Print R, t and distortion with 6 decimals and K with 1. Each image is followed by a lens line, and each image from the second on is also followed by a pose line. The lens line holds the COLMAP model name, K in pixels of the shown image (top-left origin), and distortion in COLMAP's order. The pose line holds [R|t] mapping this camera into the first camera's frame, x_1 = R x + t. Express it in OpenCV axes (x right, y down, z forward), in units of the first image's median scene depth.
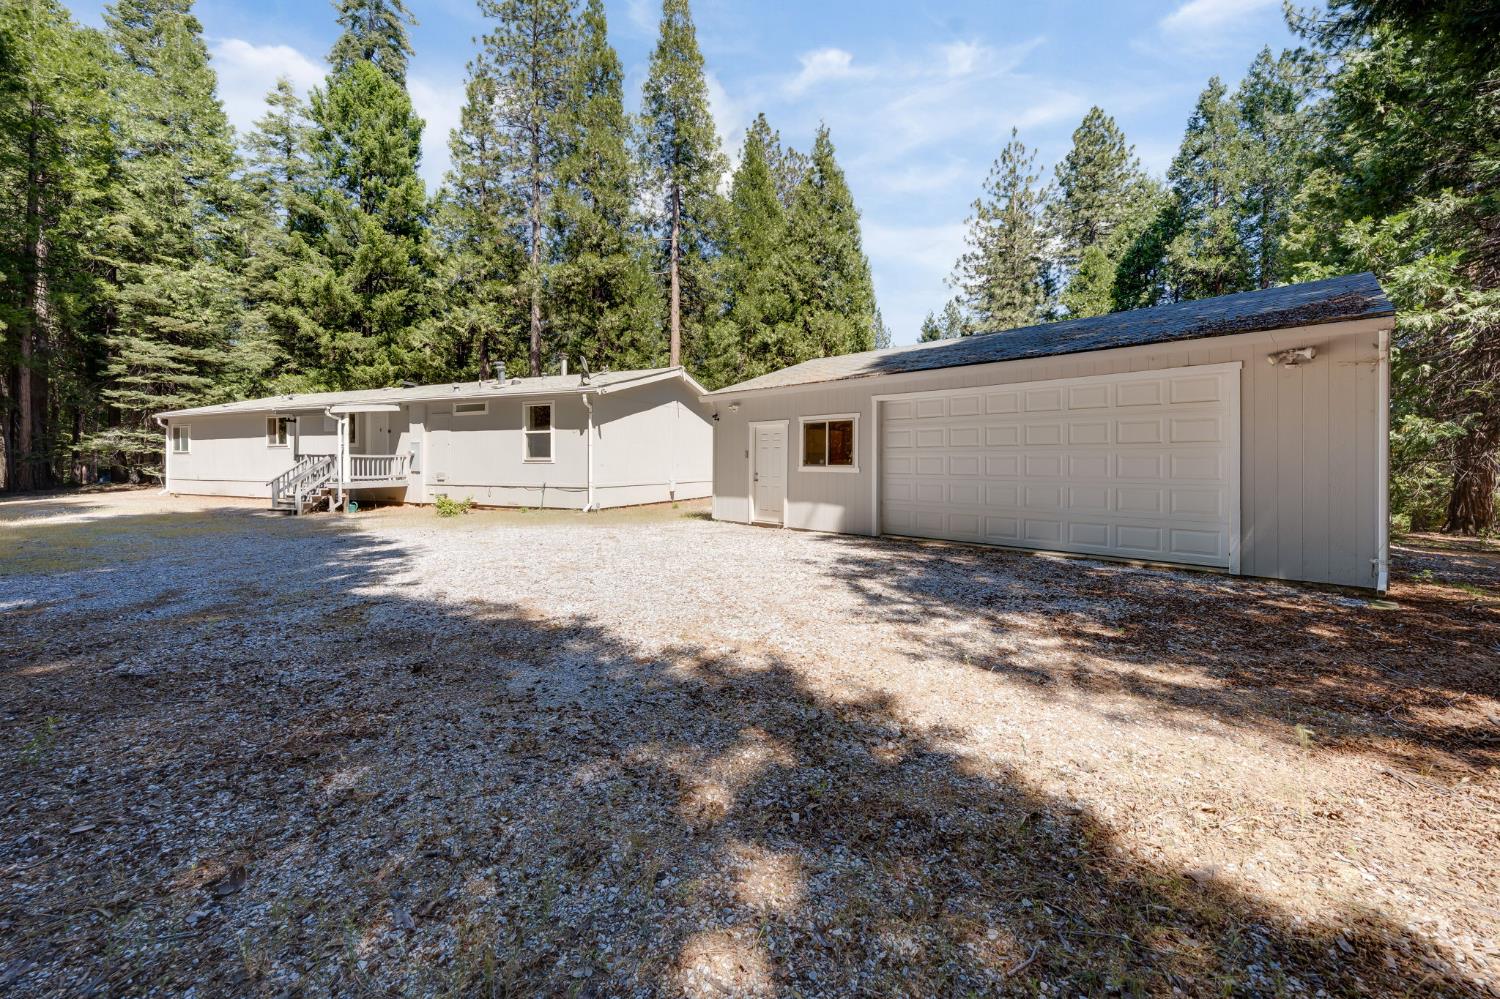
lens RADIAL K [[613.4, 0, 749.7], [0, 613.4, 481.8], [0, 0, 1]] dist [0.000312, 0.000123]
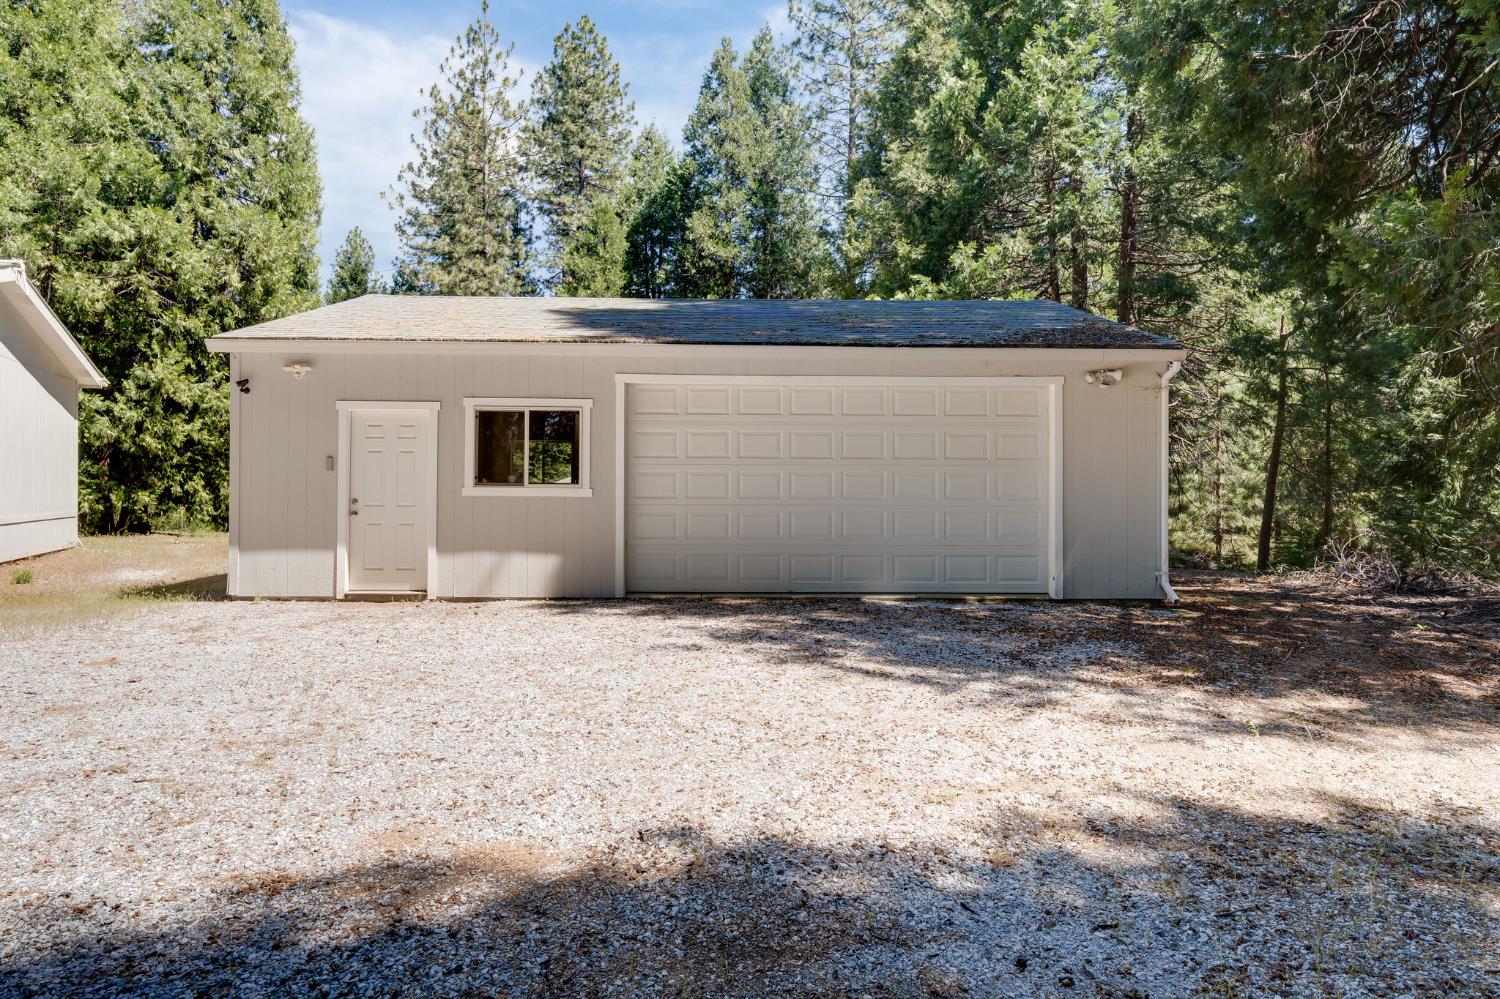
lens RADIAL K [[901.3, 0, 750.0], [0, 901.3, 499.5], [0, 0, 1]] dist [0.005928, 0.001625]
pose [[0.675679, -0.012085, 0.737097, -0.168049], [0.019314, 0.999813, -0.001312, -0.003392], [-0.736943, 0.015123, 0.675785, 0.120479]]
